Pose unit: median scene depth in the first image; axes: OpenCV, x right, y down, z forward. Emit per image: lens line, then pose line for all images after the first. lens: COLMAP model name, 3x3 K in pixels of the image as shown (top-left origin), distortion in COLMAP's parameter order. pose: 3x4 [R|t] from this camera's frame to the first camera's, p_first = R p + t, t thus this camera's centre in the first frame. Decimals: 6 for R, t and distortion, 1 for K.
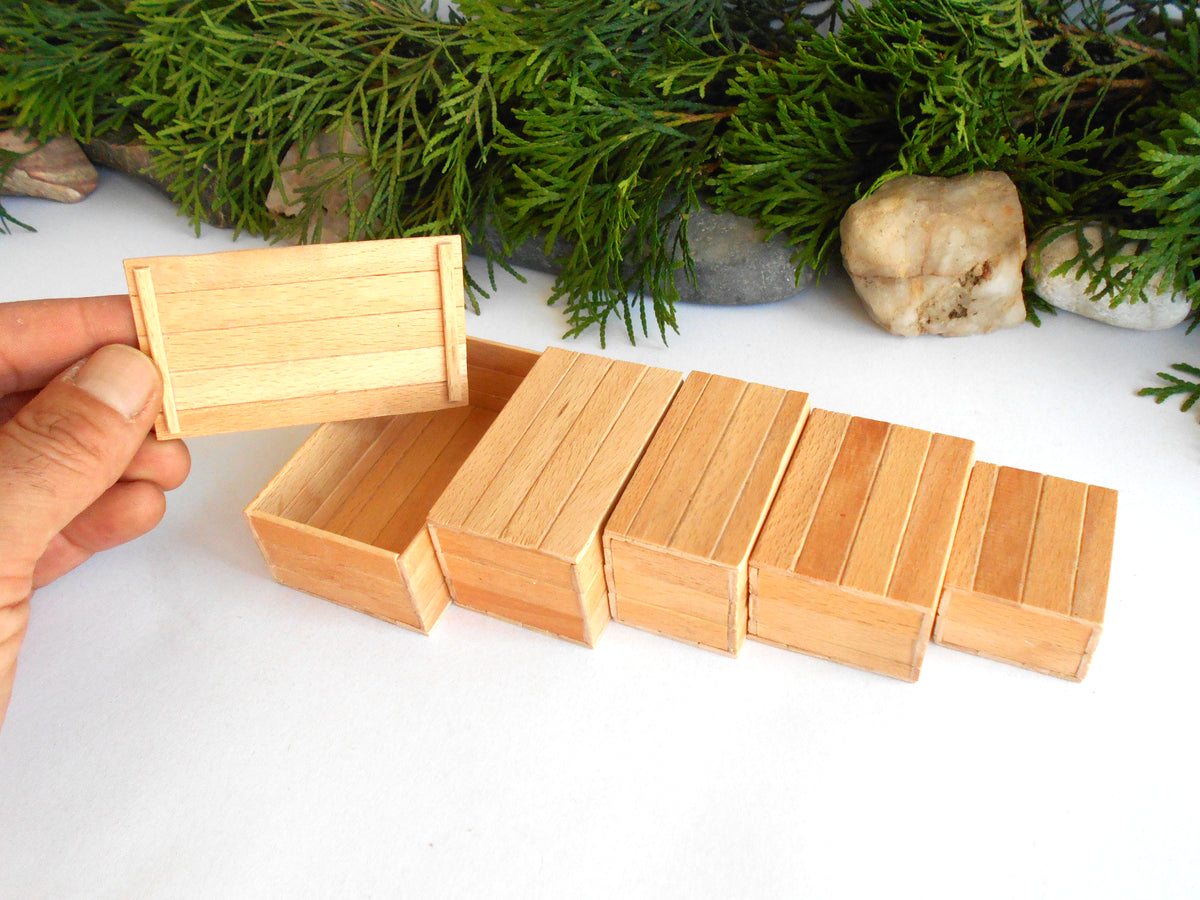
lens RADIAL K [[1040.8, 0, 594.5], [0, 1040.8, 443.8], [0, 0, 1]] dist [-0.019439, 0.020775]
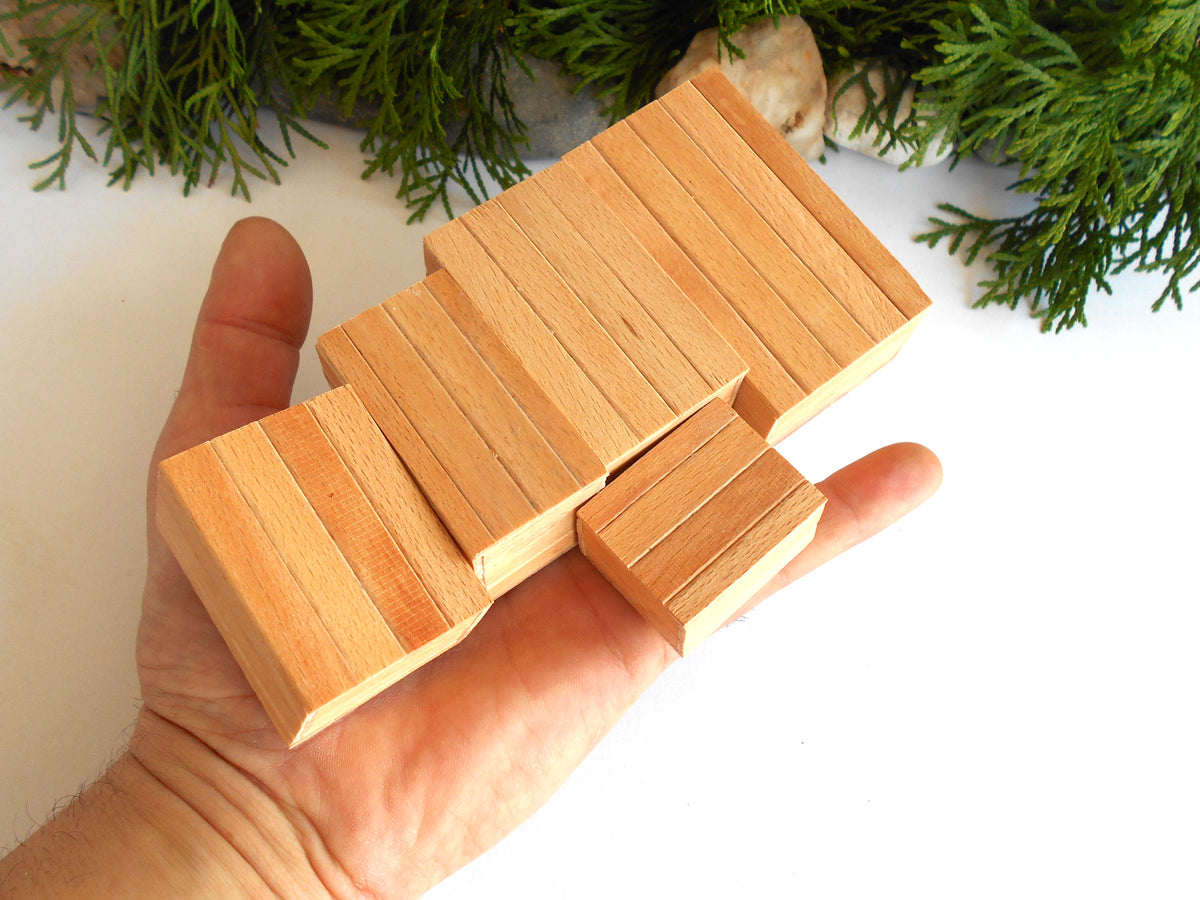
lens RADIAL K [[1040.8, 0, 597.9], [0, 1040.8, 445.6], [0, 0, 1]] dist [-0.019439, 0.020775]
pose [[0.954408, -0.151865, 0.256988, -0.116343], [0.062948, 0.943947, 0.324039, -0.193065], [-0.291793, -0.293088, 0.910470, -0.004404]]
